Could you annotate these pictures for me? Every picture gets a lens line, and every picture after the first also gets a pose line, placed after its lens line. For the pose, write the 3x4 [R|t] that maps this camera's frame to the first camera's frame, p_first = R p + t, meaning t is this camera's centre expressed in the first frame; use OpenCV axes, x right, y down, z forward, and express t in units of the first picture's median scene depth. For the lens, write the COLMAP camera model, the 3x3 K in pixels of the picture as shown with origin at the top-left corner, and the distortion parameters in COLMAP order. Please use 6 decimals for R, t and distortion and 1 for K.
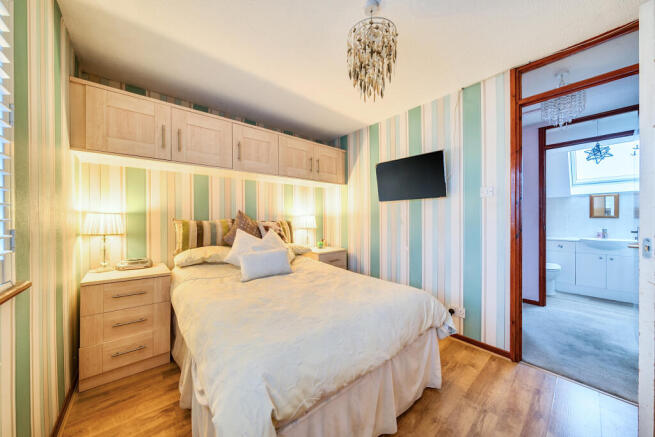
lens RADIAL K [[224.9, 0, 319.7], [0, 224.9, 218.8], [0, 0, 1]] dist [-0.000402, -0.000089]
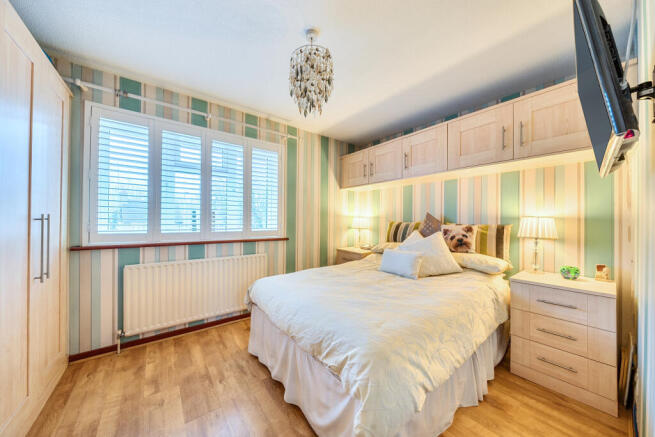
lens RADIAL K [[224.9, 0, 319.7], [0, 224.9, 218.8], [0, 0, 1]] dist [-0.000402, -0.000089]
pose [[-0.053918, -0.003520, -0.998539, 0.685957], [-0.012509, 0.999918, -0.002849, -0.000336], [0.998467, 0.012337, -0.053958, 0.542055]]
